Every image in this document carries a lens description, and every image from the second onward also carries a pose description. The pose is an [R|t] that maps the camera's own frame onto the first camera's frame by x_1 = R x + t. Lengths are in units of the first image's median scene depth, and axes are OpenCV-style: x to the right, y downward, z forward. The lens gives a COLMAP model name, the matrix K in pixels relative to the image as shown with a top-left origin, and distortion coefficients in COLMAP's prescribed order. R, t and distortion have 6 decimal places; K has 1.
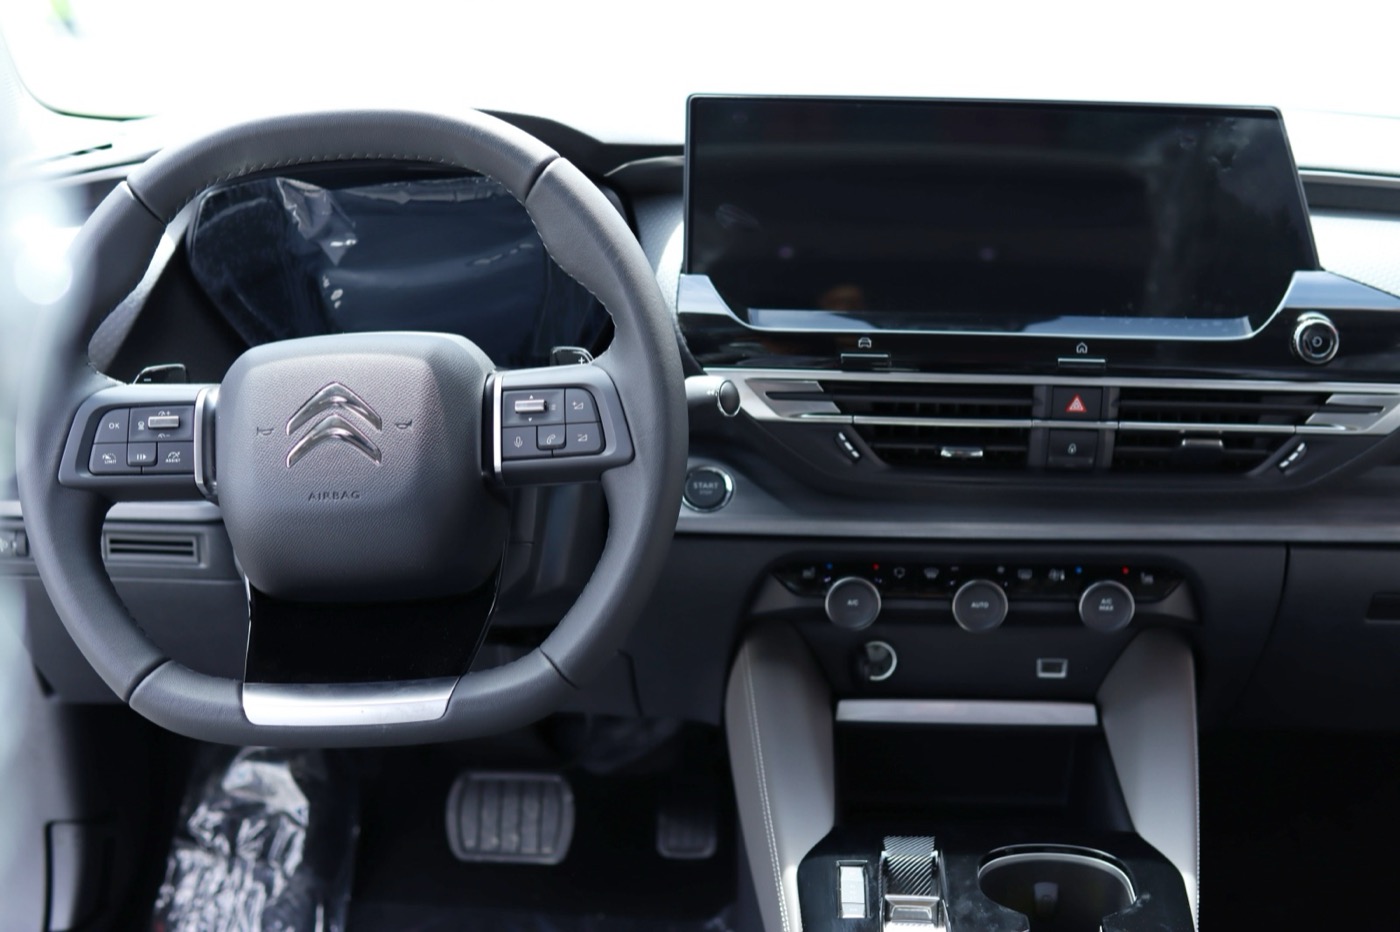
lens RADIAL K [[2037.2, 0, 712.3], [0, 2037.2, 478.8], [0, 0, 1]] dist [-0.182365, 0.000000]
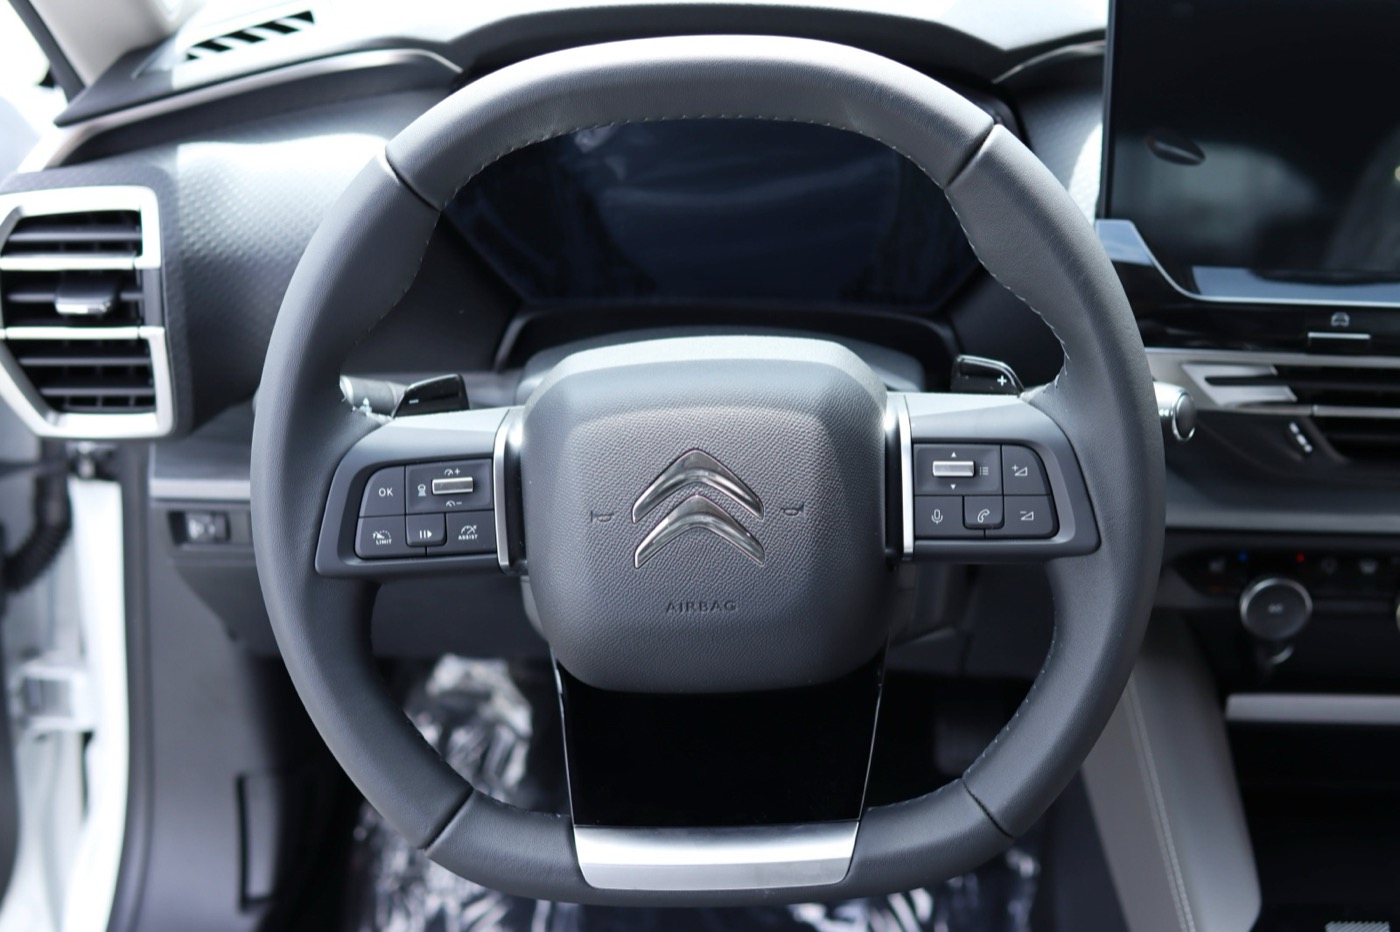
lens RADIAL K [[2037.2, 0, 686.2], [0, 2037.2, 454.9], [0, 0, 1]] dist [-0.182365, 0.000000]
pose [[0.999526, 0.000284, -0.030792, -0.164153], [0.006399, 0.976219, 0.216694, -0.201610], [0.030121, -0.216789, 0.975754, 0.273950]]
